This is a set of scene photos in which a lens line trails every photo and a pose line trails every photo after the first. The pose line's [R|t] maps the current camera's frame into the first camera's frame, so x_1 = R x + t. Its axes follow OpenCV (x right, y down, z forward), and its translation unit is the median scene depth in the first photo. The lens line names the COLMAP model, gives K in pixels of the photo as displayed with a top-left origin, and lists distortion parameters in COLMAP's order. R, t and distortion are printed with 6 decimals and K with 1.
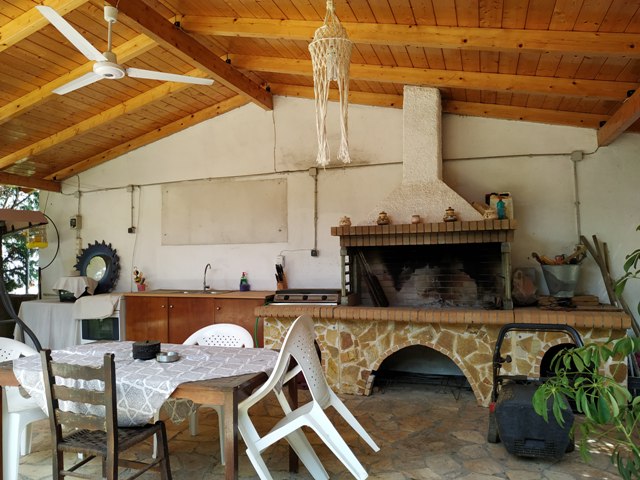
lens RADIAL K [[473.6, 0, 315.3], [0, 473.6, 246.3], [0, 0, 1]] dist [0.046531, -0.070266]
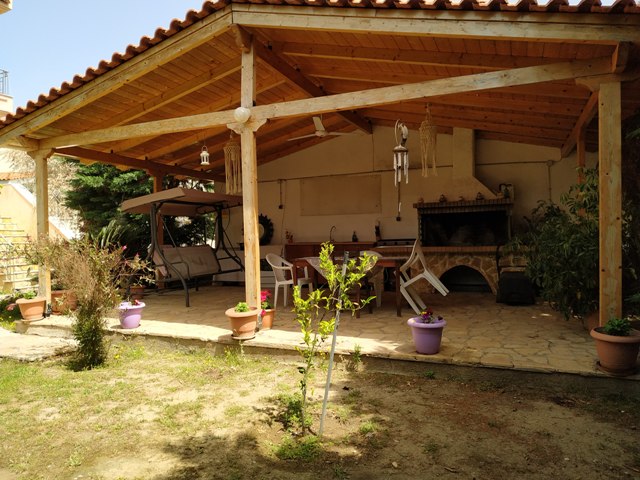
lens RADIAL K [[478.8, 0, 312.3], [0, 478.8, 243.1], [0, 0, 1]] dist [0.039545, -0.071572]
pose [[0.998051, -0.005826, -0.062134, -0.246094], [0.008211, 0.999236, 0.038199, 0.039432], [0.061864, -0.038635, 0.997337, -0.899872]]
